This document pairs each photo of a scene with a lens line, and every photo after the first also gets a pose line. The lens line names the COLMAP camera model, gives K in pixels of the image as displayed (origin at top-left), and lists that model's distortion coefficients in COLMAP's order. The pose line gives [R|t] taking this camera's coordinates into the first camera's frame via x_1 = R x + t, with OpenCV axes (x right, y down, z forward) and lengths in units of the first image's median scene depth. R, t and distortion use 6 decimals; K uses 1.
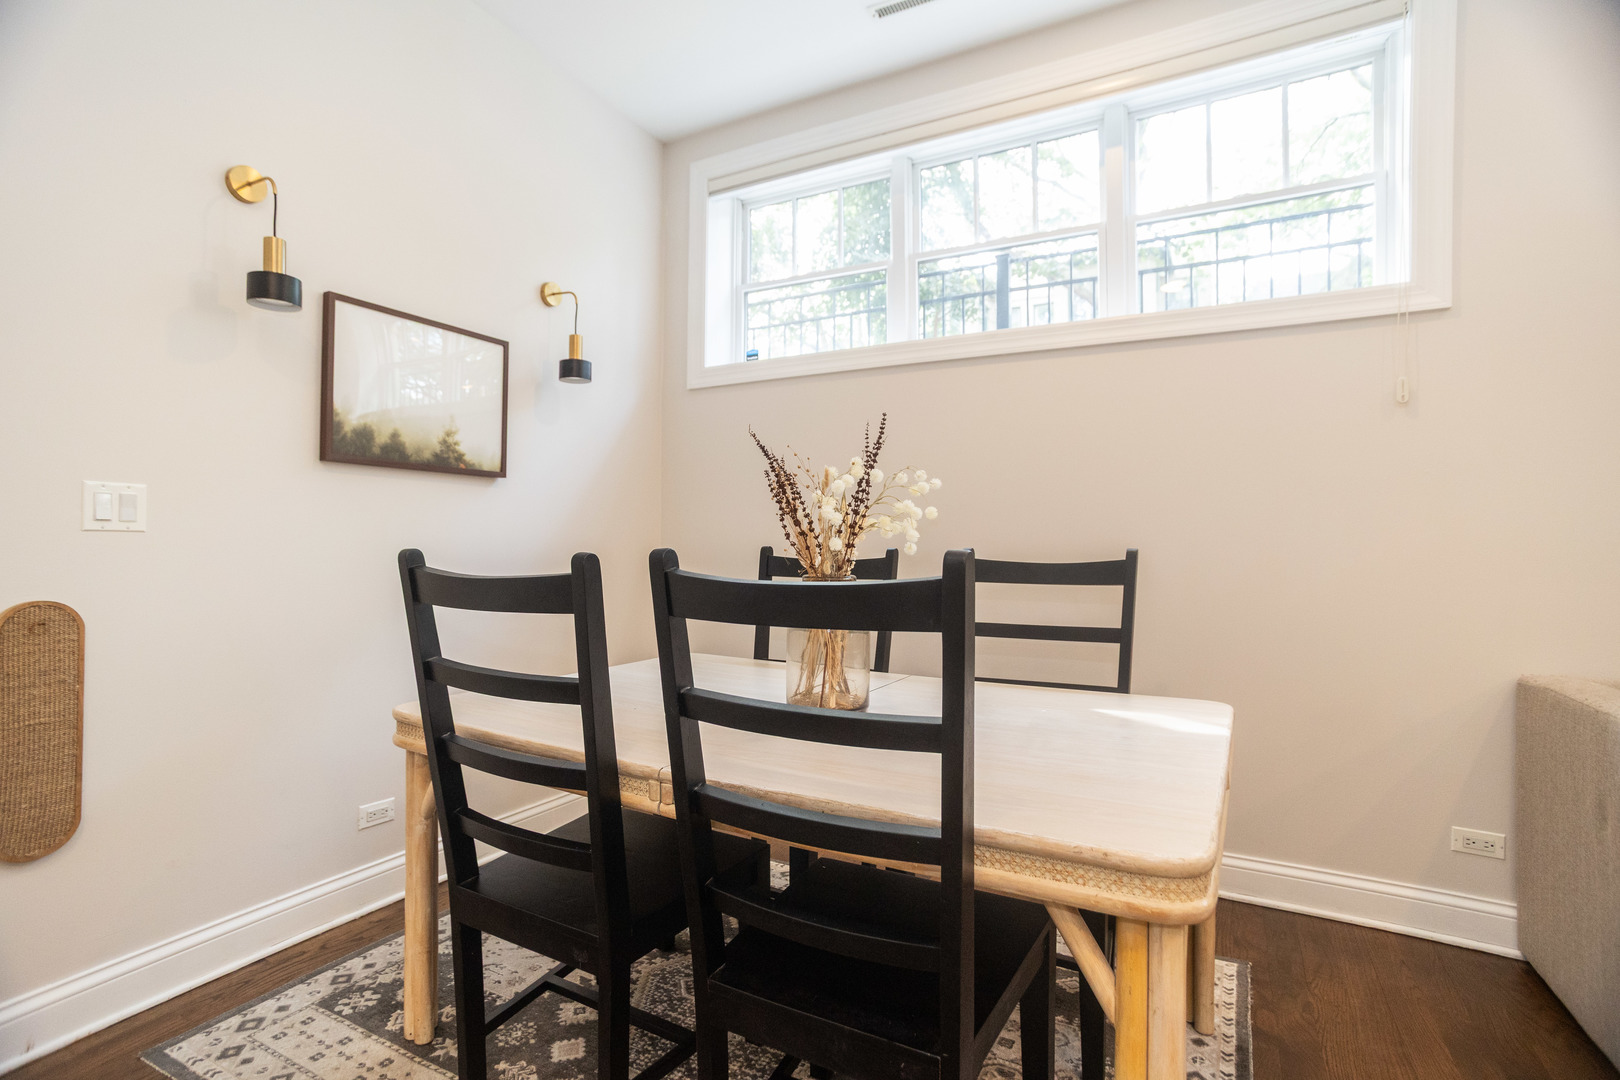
lens RADIAL K [[772.3, 0, 801.5], [0, 772.3, 541.0], [0, 0, 1]] dist [-0.072355, 0.048842]
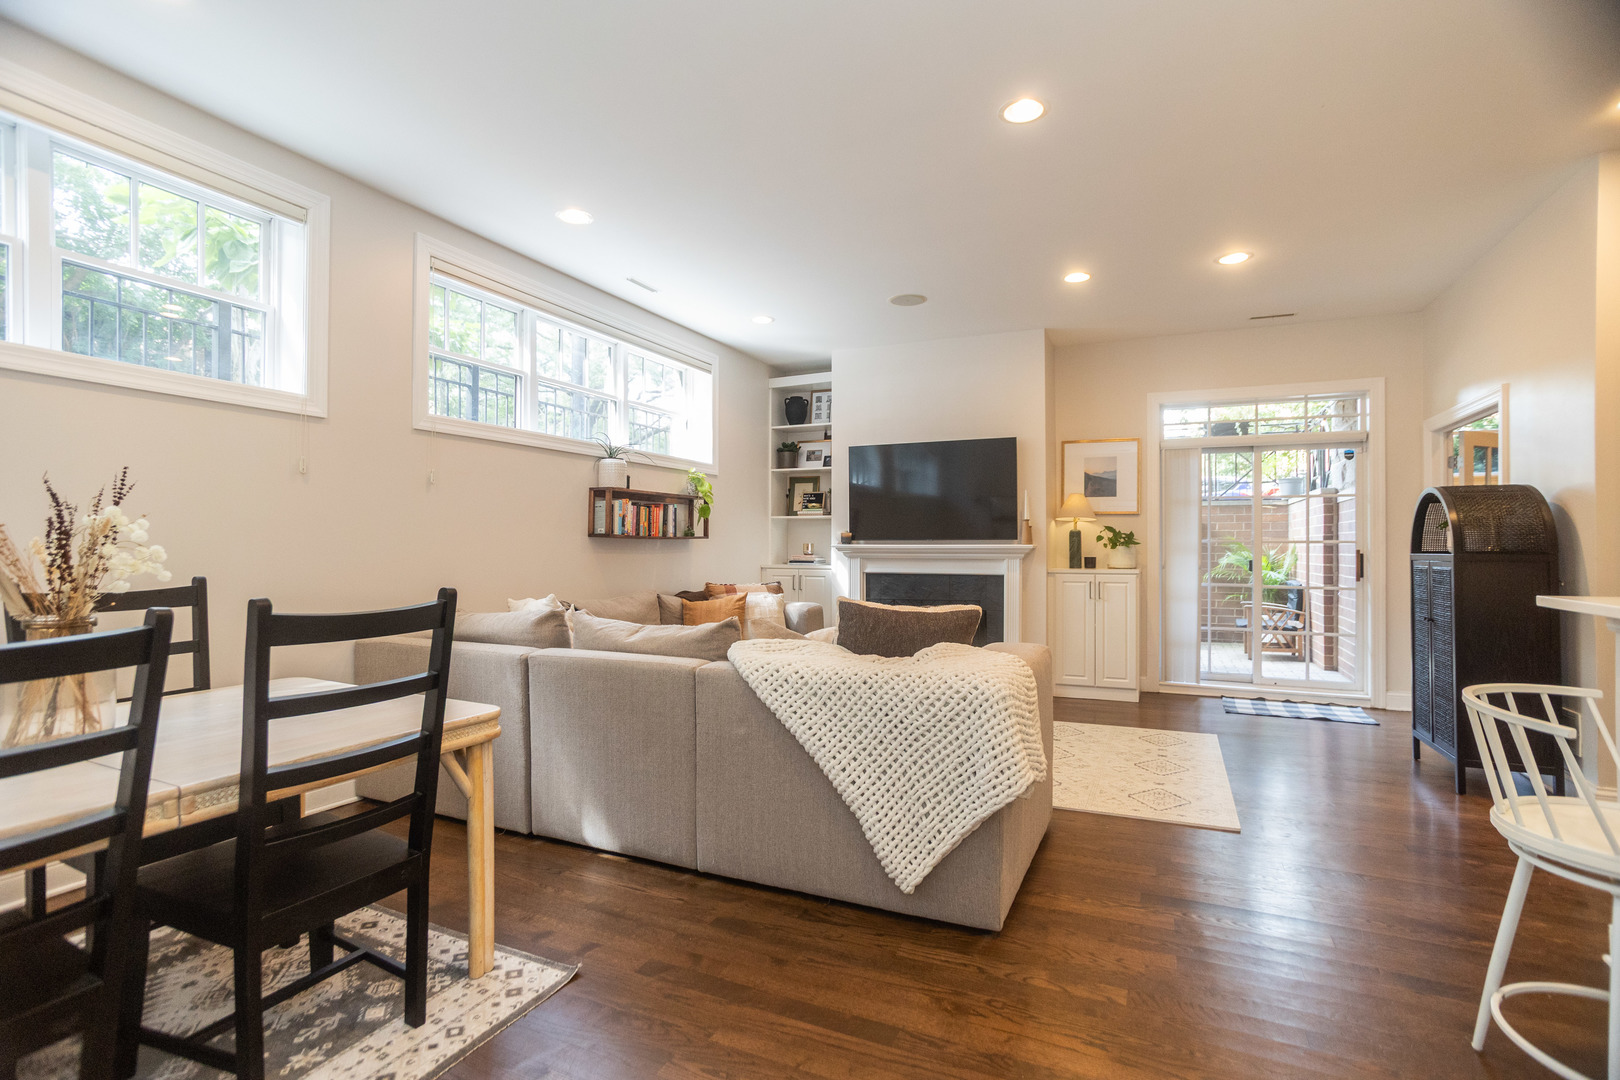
lens RADIAL K [[772.3, 0, 801.5], [0, 772.3, 541.0], [0, 0, 1]] dist [-0.072355, 0.048842]
pose [[-0.050261, 0.000255, 0.998736, -0.777676], [-0.004819, 0.999988, -0.000498, -0.048027], [-0.998724, -0.004838, -0.050259, 0.055243]]
